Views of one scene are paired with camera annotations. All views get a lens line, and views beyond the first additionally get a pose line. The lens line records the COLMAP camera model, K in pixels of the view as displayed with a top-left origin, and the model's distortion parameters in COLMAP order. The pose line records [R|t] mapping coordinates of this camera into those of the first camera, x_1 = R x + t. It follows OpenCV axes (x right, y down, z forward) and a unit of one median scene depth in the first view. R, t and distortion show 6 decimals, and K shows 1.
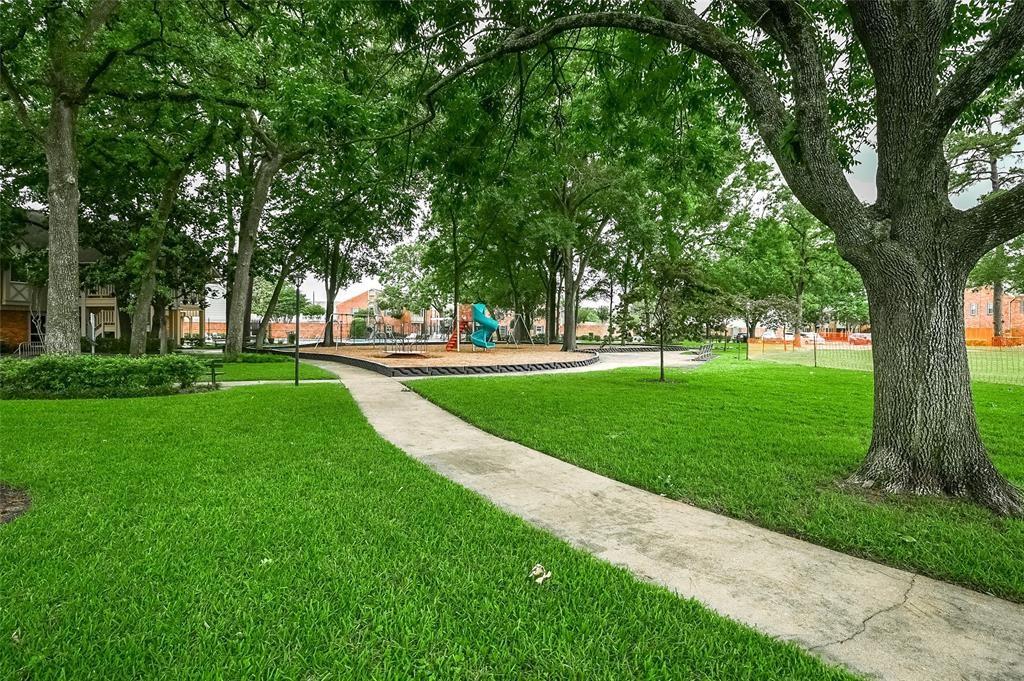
lens RADIAL K [[501.7, 0, 515.2], [0, 501.7, 337.6], [0, 0, 1]] dist [-0.024729, -0.003758]
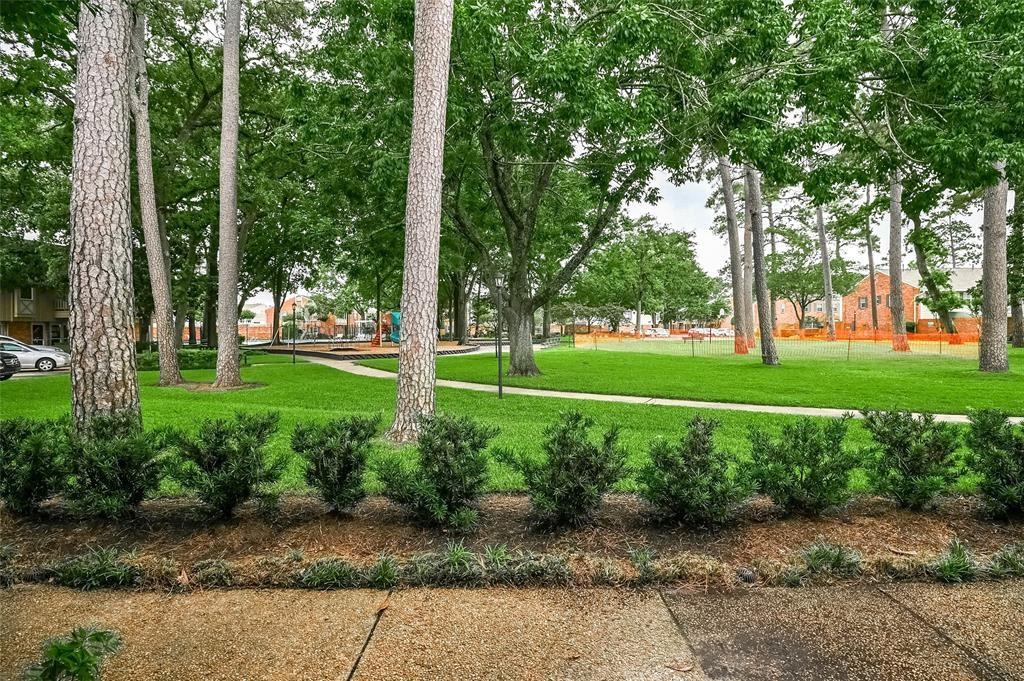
lens RADIAL K [[501.7, 0, 515.2], [0, 501.7, 337.6], [0, 0, 1]] dist [-0.024729, -0.003758]
pose [[0.987356, -0.017566, 0.157545, 0.022840], [0.016972, 0.999843, 0.005120, 0.000926], [-0.157610, -0.002382, 0.987499, -0.281978]]
